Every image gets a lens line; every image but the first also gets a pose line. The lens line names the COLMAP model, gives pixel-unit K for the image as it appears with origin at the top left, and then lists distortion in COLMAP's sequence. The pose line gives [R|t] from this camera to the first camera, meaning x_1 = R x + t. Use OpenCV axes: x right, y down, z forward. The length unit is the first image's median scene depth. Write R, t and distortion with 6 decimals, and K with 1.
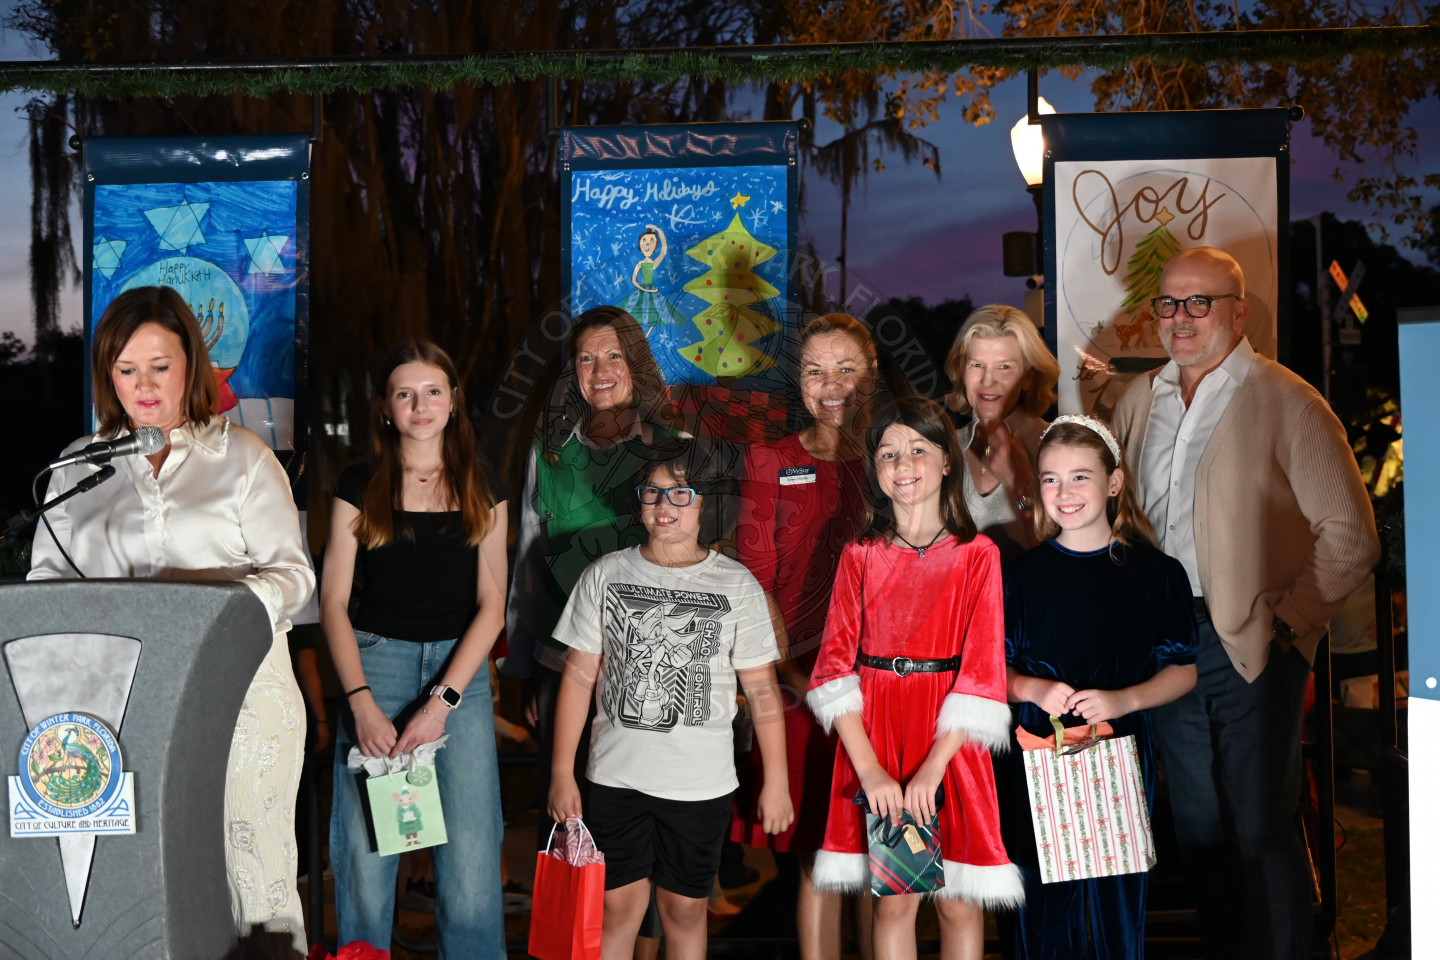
lens RADIAL K [[2164.6, 0, 720.0], [0, 2164.6, 480.0], [0, 0, 1]] dist [-0.042248, 0.240752]
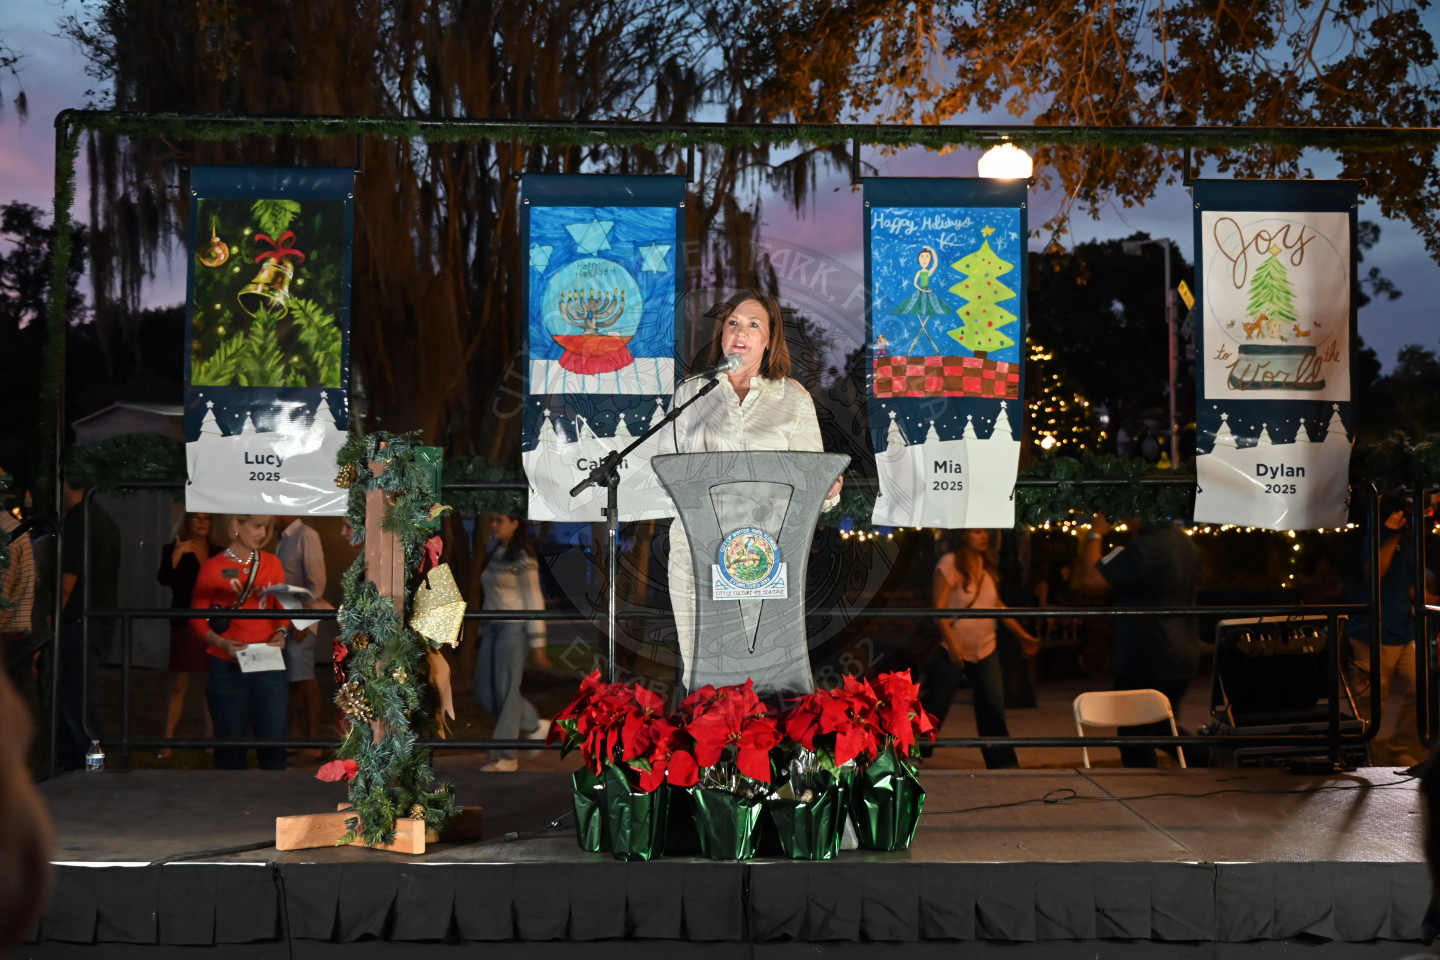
lens RADIAL K [[2164.6, 0, 720.0], [0, 2164.6, 480.0], [0, 0, 1]] dist [-0.042248, 0.240752]
pose [[0.996523, 0.019162, 0.081091, -0.284039], [-0.018975, 0.999815, -0.003069, 0.046176], [-0.081135, 0.001520, 0.996702, -0.435304]]
